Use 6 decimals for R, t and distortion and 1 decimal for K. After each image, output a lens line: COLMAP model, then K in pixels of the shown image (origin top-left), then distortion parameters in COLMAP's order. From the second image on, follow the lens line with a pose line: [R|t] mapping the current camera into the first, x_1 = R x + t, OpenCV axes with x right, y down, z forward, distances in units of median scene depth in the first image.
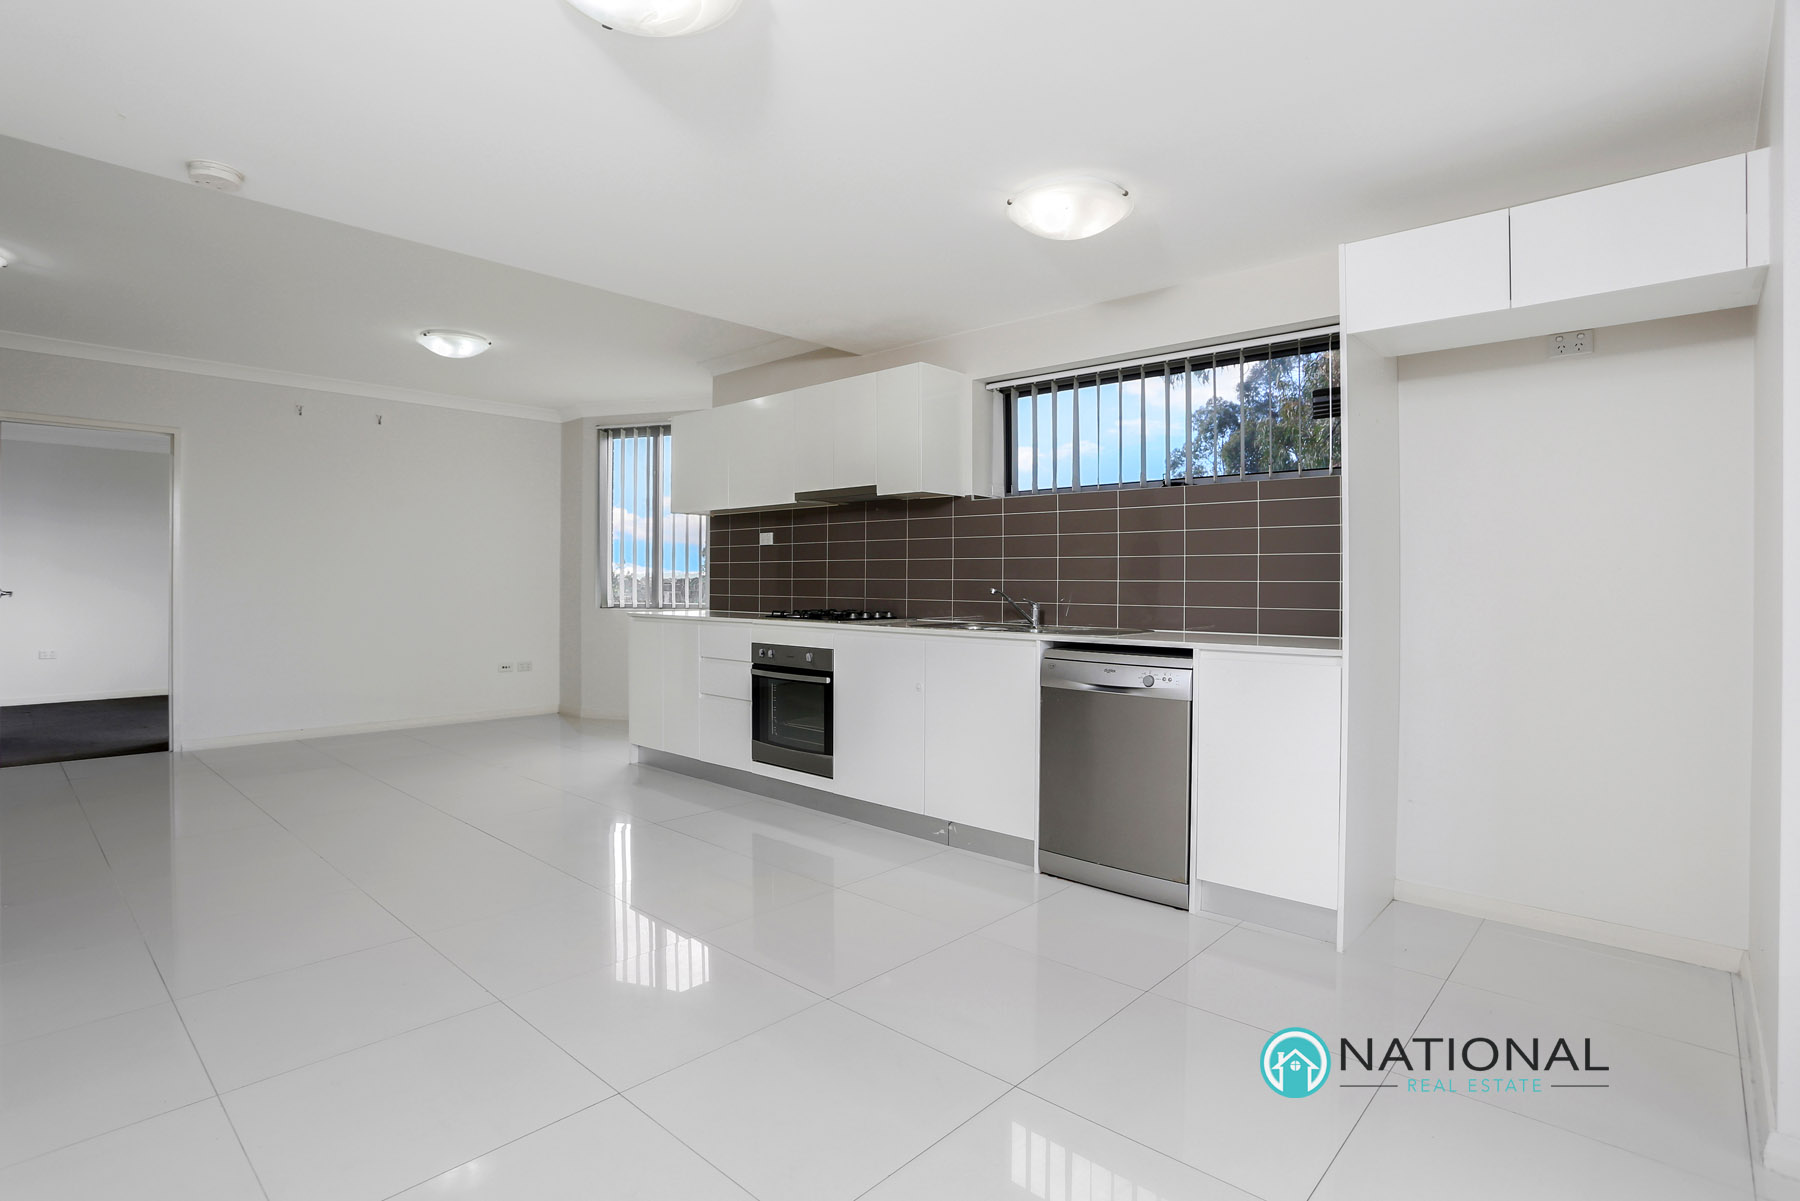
lens RADIAL K [[902.2, 0, 900.0], [0, 902.2, 600.5], [0, 0, 1]] dist [-0.000695, -0.000035]
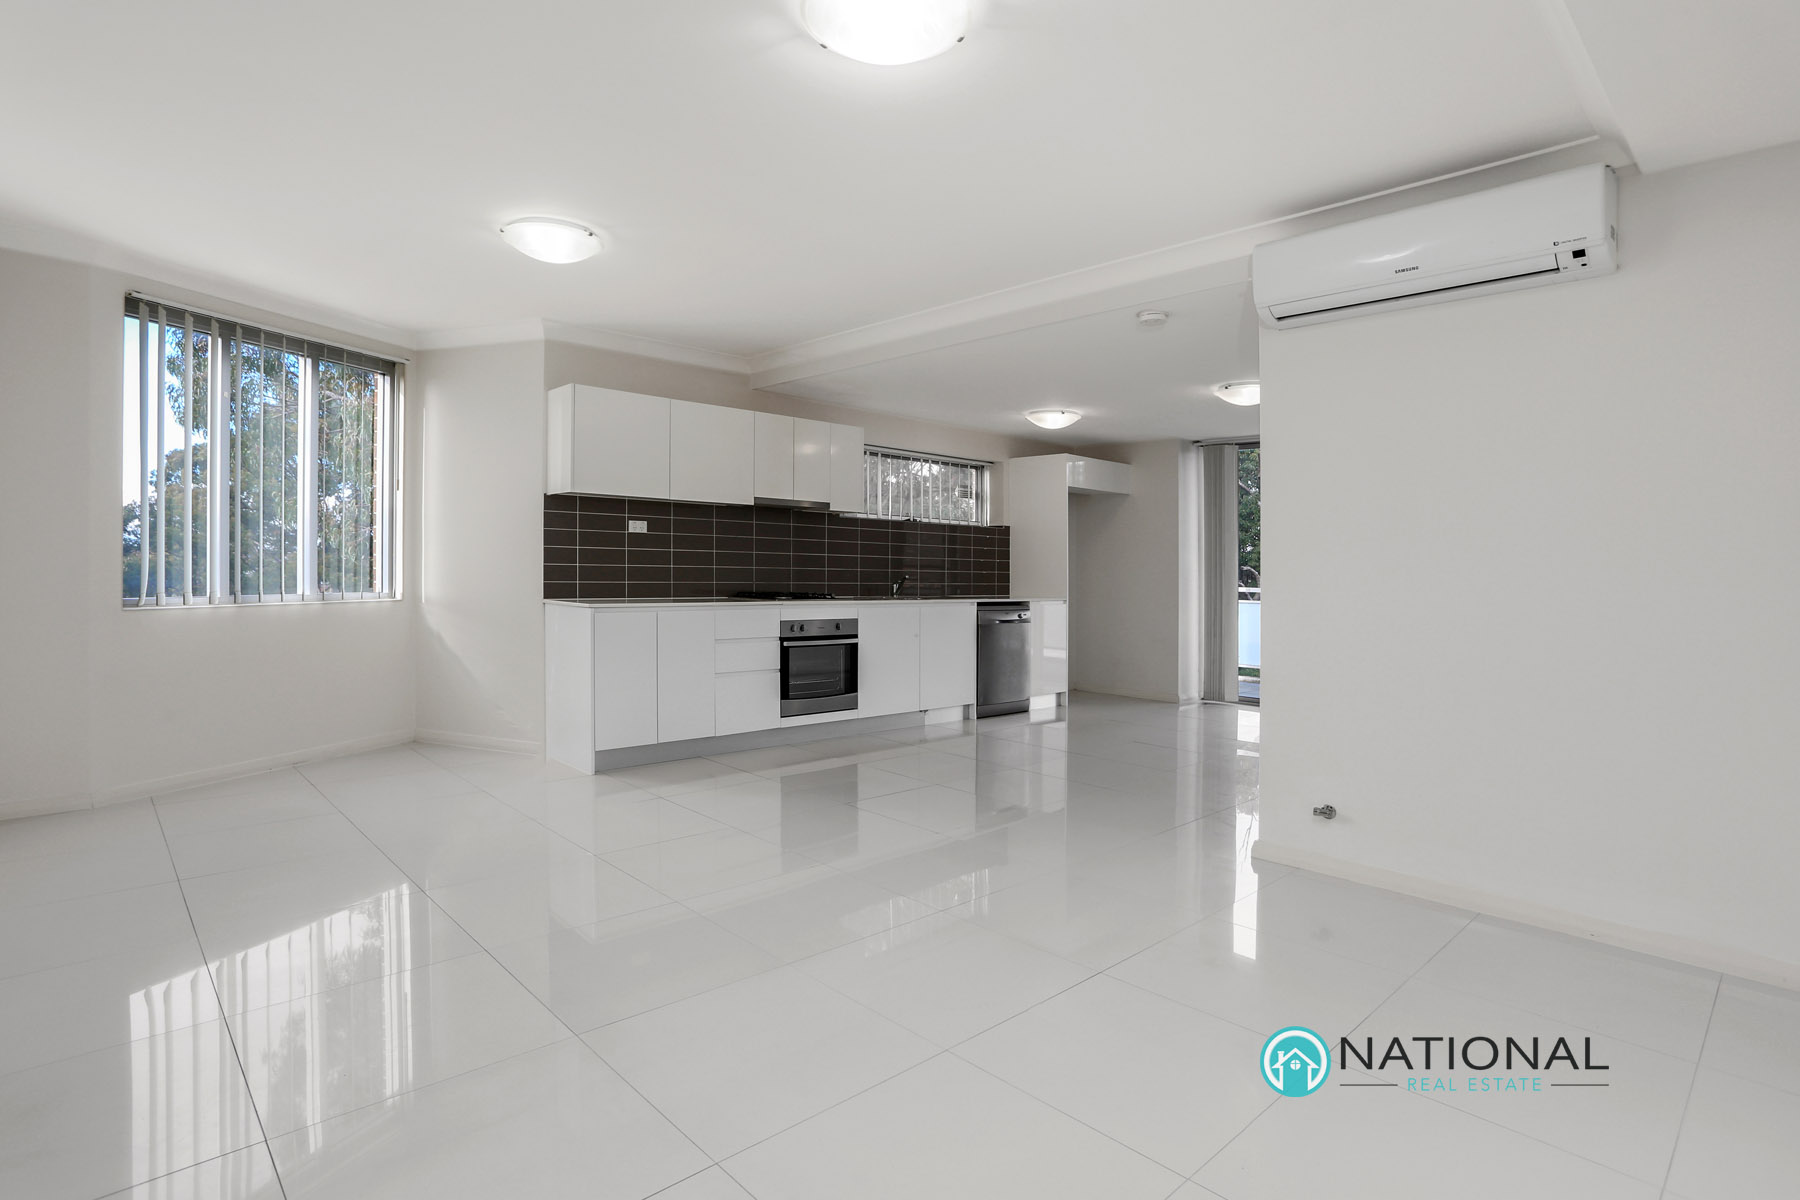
lens RADIAL K [[908.4, 0, 899.6], [0, 908.4, 567.3], [0, 0, 1]] dist [0.000624, 0.000098]
pose [[0.097672, -0.000026, 0.995219, -1.375735], [0.004626, 0.999989, -0.000427, -0.024080], [-0.995208, 0.004646, 0.097671, 0.719723]]
